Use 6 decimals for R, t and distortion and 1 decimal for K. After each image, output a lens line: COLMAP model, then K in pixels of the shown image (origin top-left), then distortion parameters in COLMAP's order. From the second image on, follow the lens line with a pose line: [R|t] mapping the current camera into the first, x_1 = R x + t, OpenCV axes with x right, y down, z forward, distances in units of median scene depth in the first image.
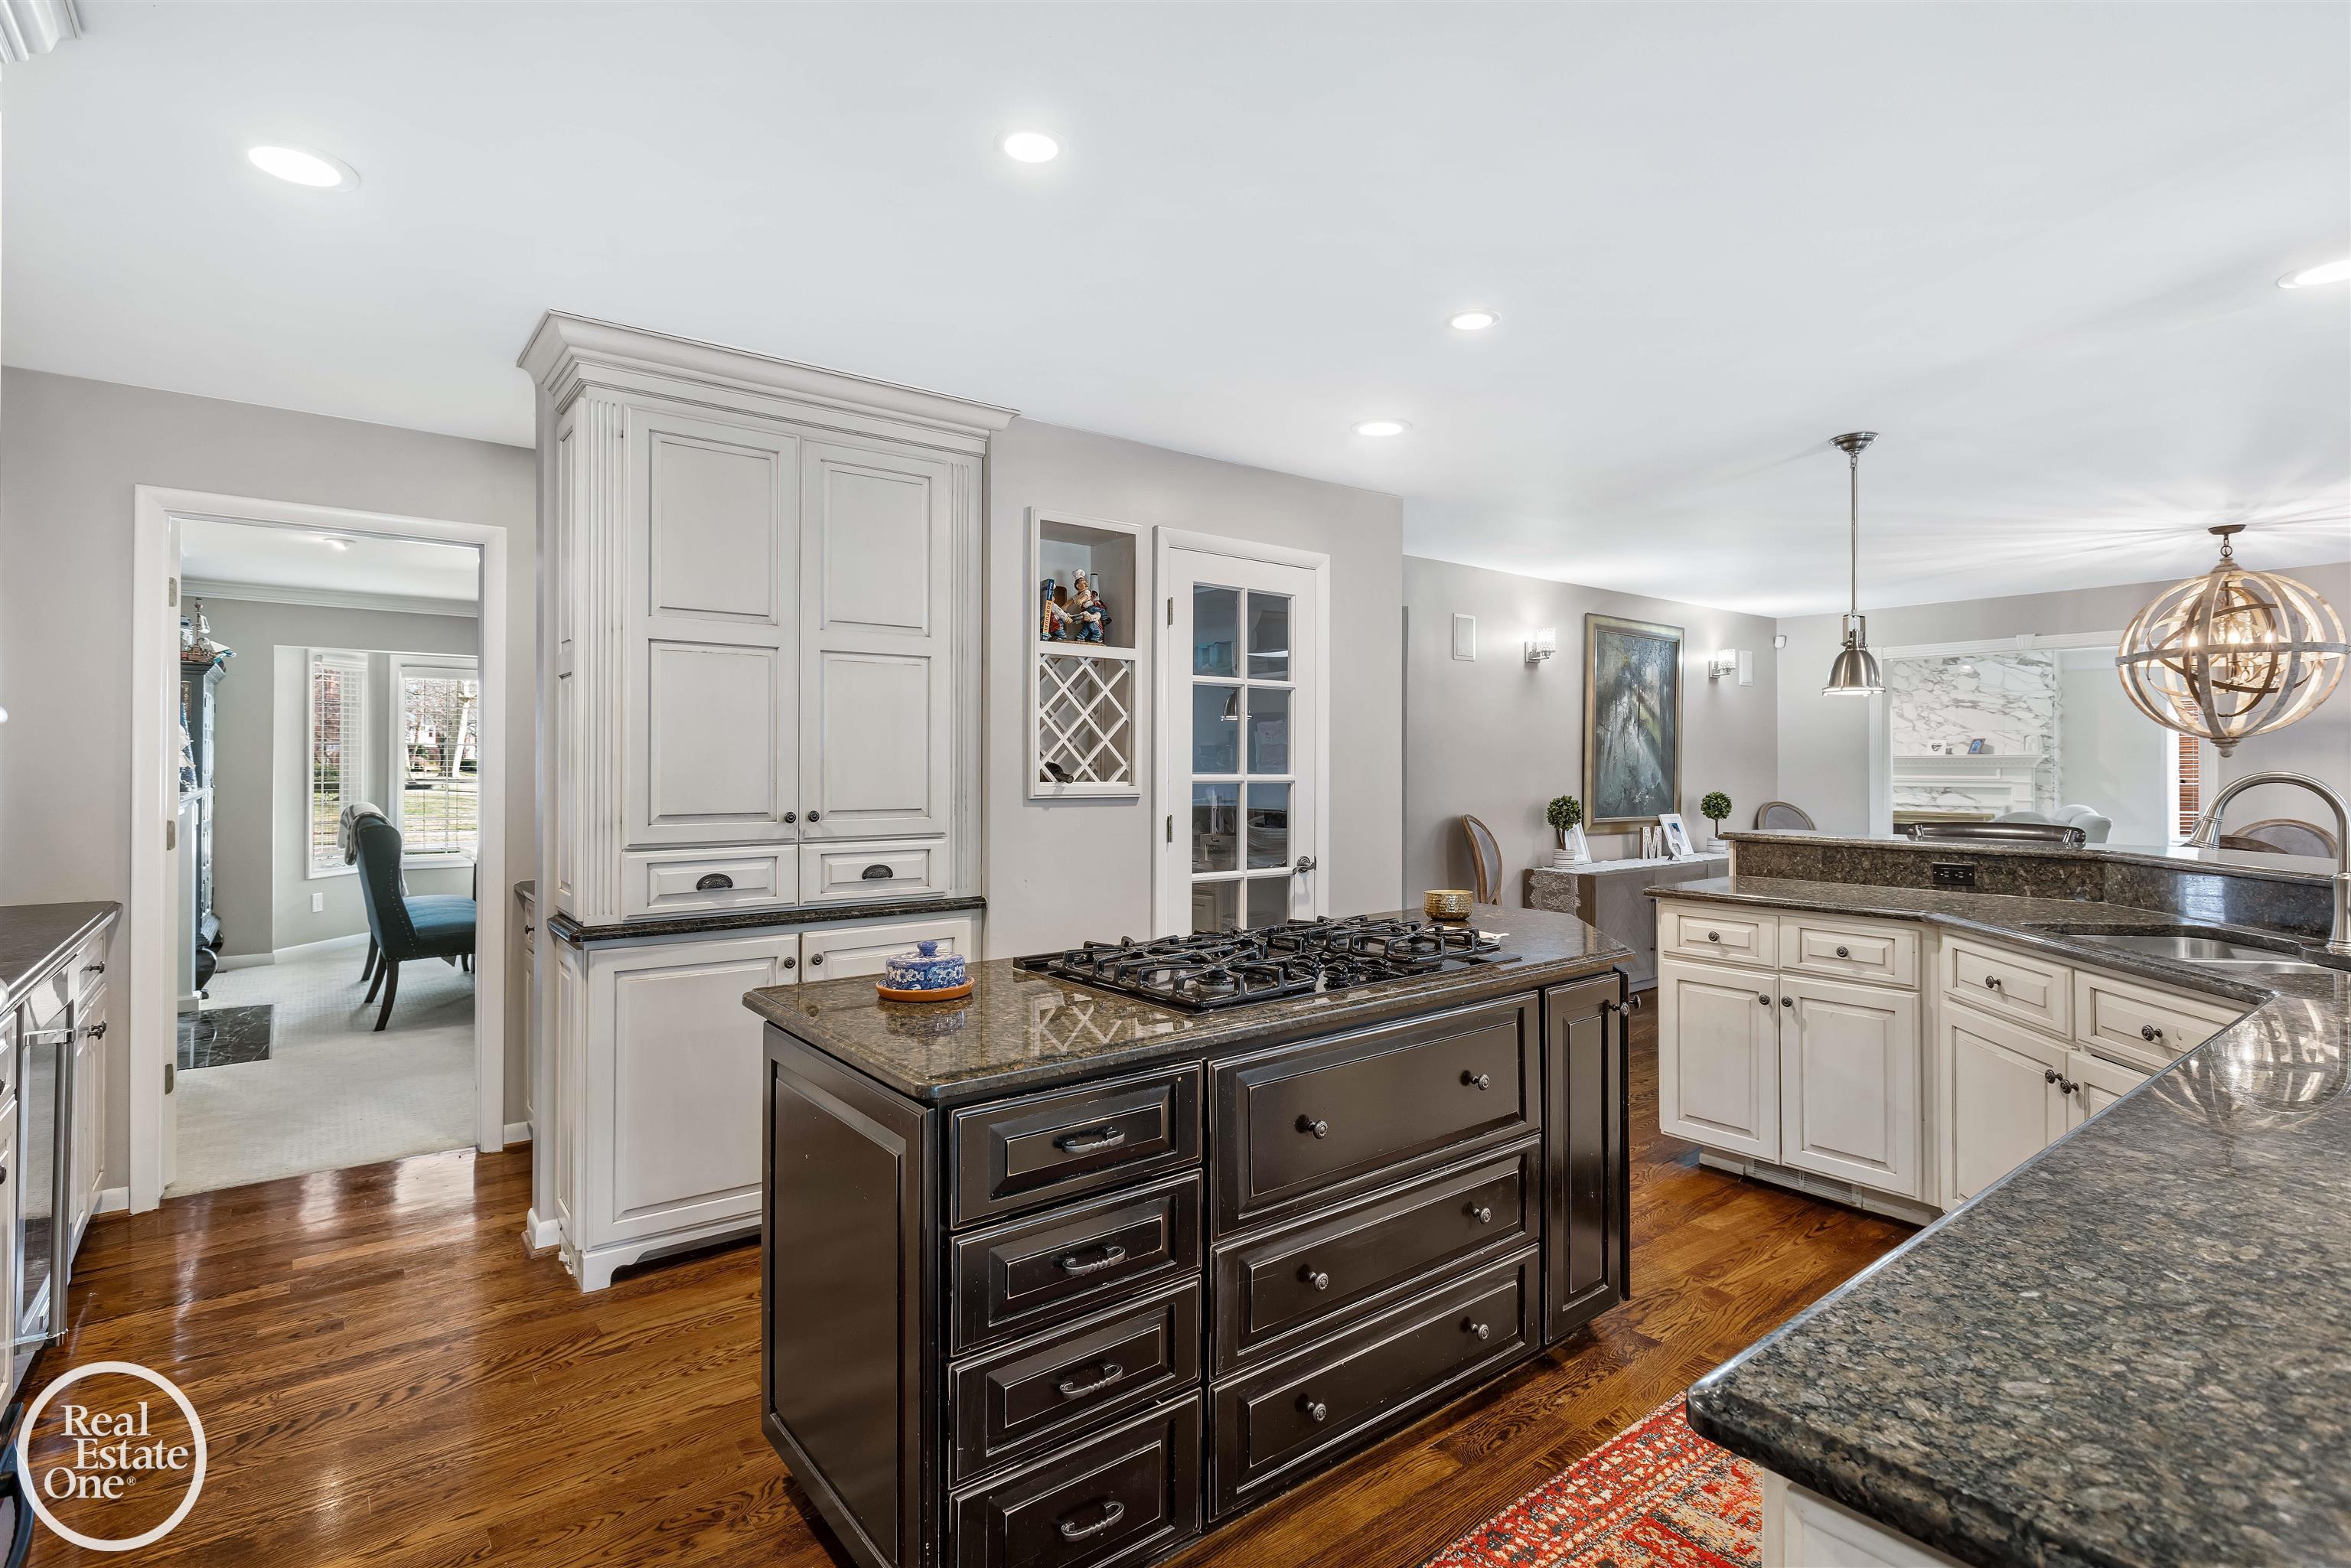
lens RADIAL K [[1139.8, 0, 1178.8], [0, 1139.8, 759.0], [0, 0, 1]] dist [0.000256, 0.000673]
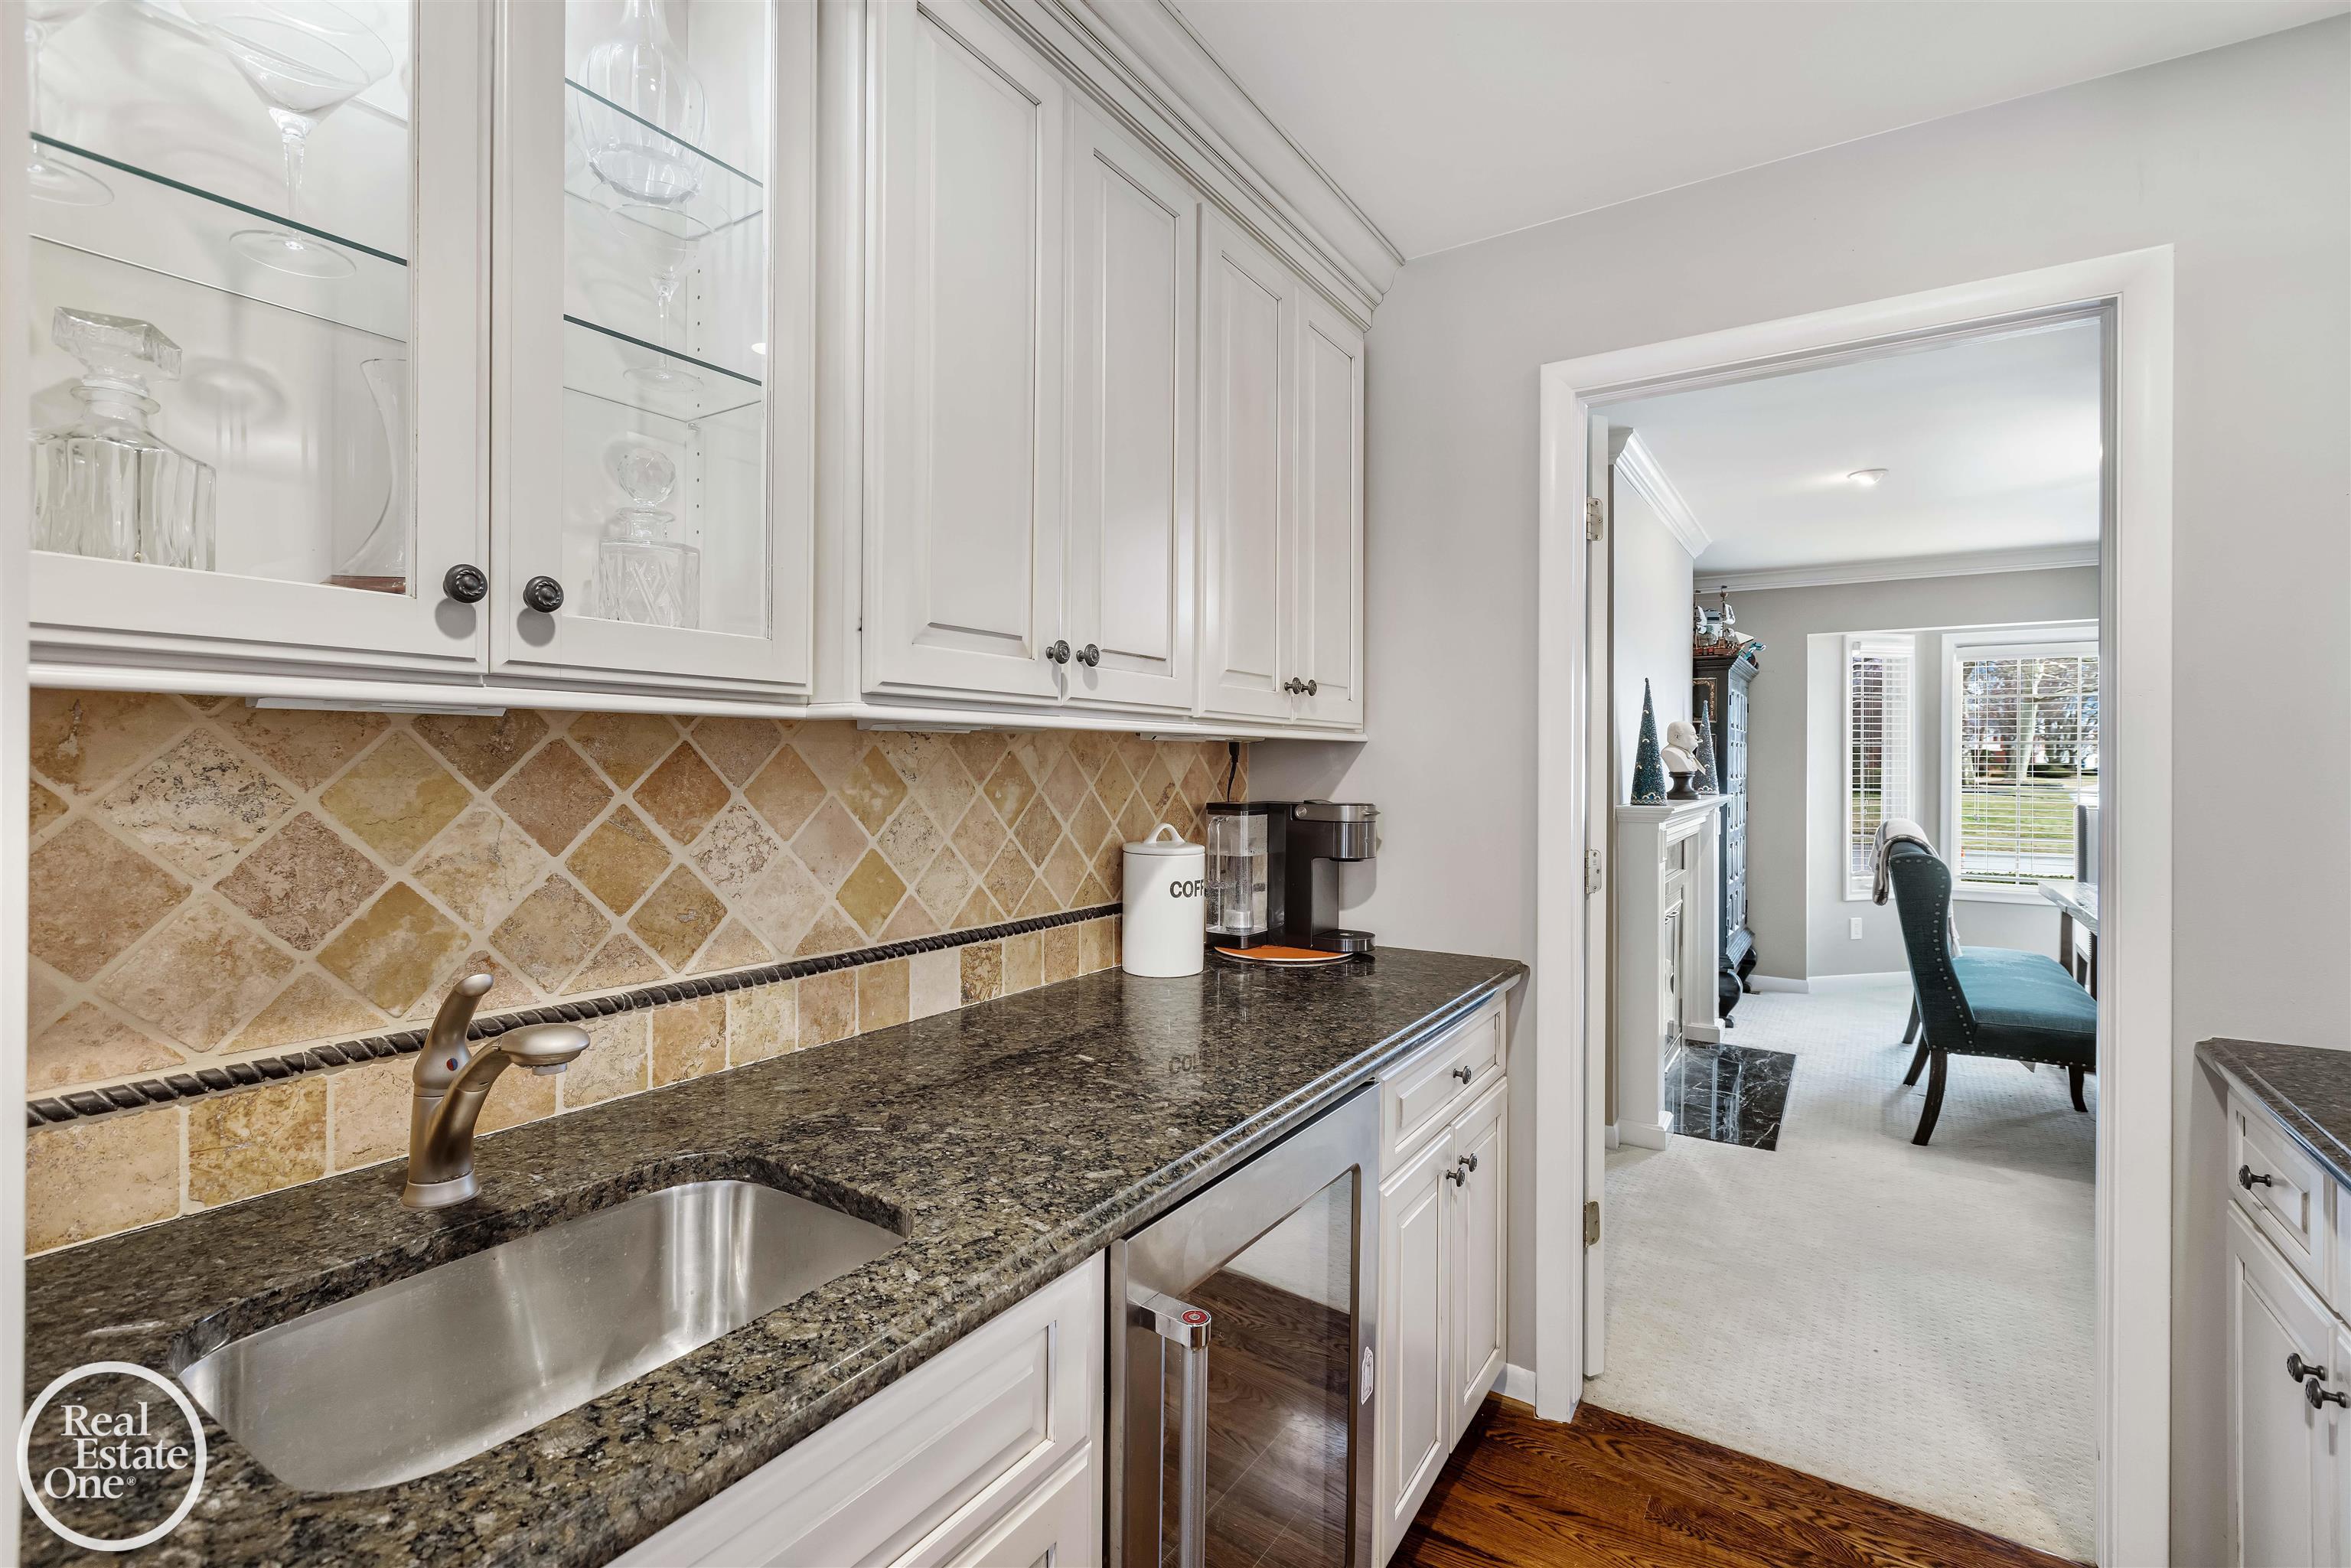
lens RADIAL K [[1054.9, 0, 1157.6], [0, 1054.9, 762.1], [0, 0, 1]] dist [0.001762, -0.000920]
pose [[0.313651, -0.001500, -0.949537, -0.294256], [-0.000039, 0.999999, -0.001592, 0.001544], [0.949538, 0.000537, 0.313650, 0.448422]]
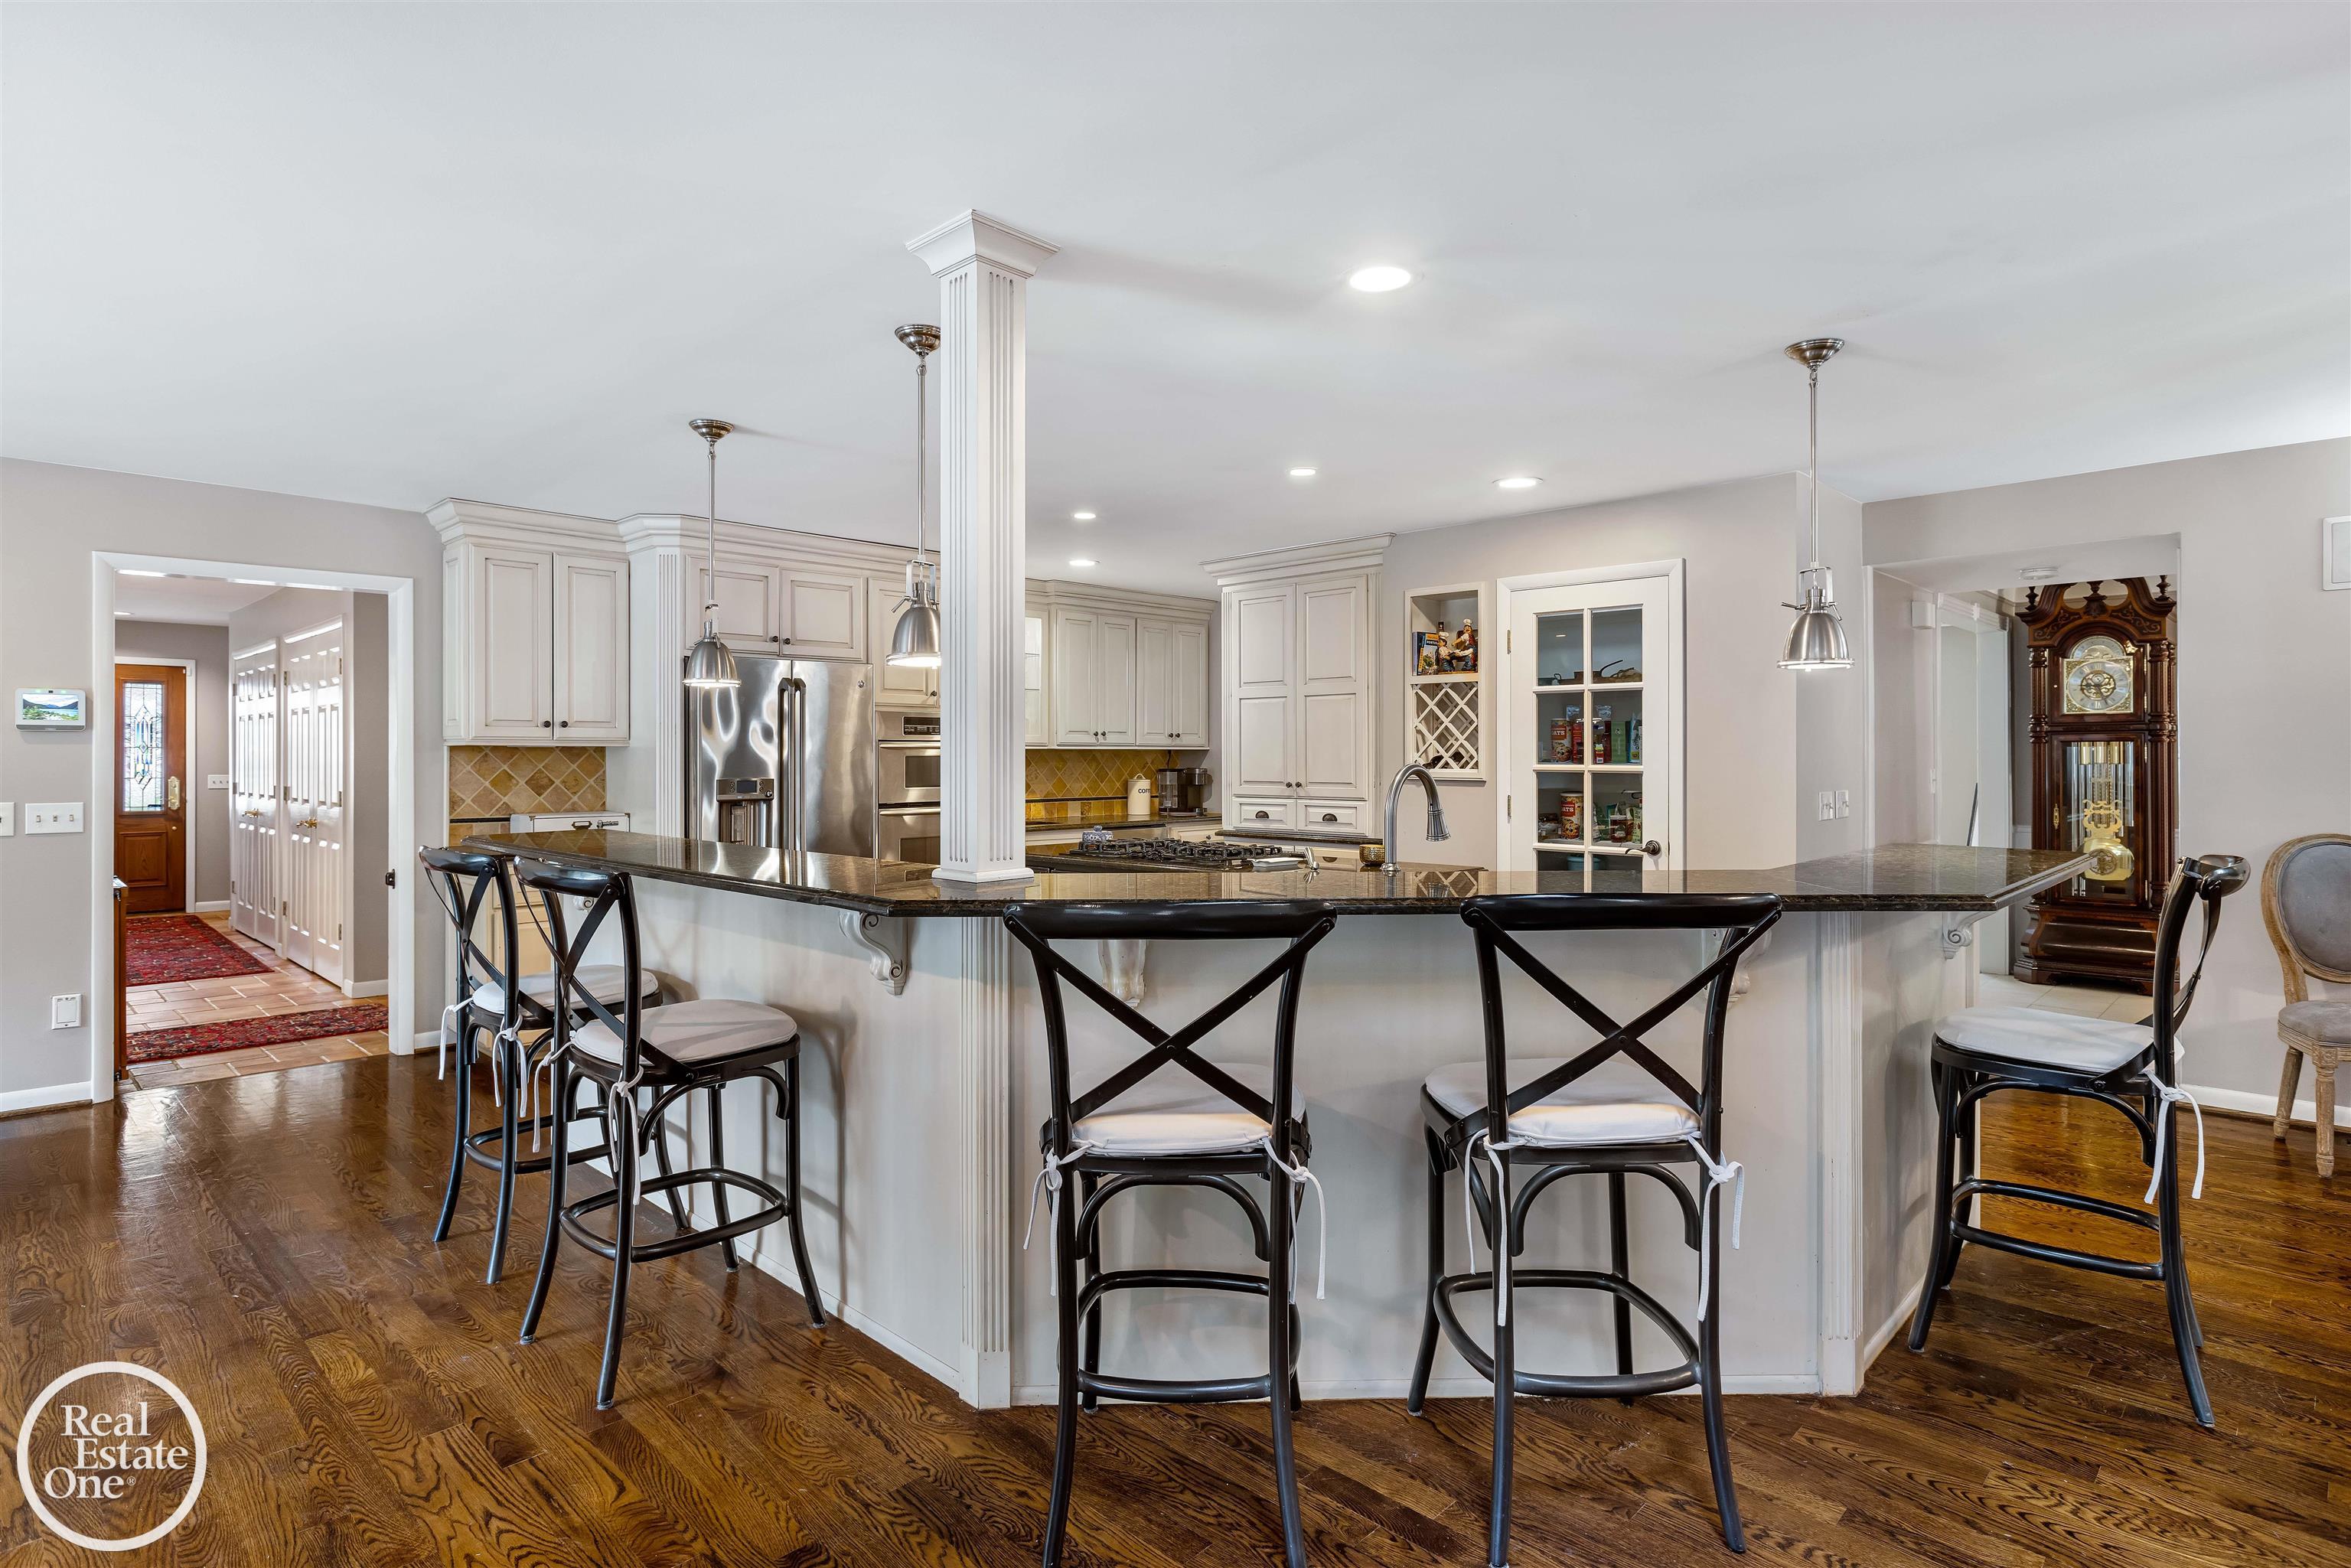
lens RADIAL K [[1202.1, 0, 1171.5], [0, 1202.1, 767.1], [0, 0, 1]] dist [-0.002907, -0.000322]
pose [[0.142153, 0.005281, -0.989831, 1.199164], [0.005169, 0.999968, 0.006077, 0.005933], [0.989831, -0.005980, 0.142122, 0.376349]]
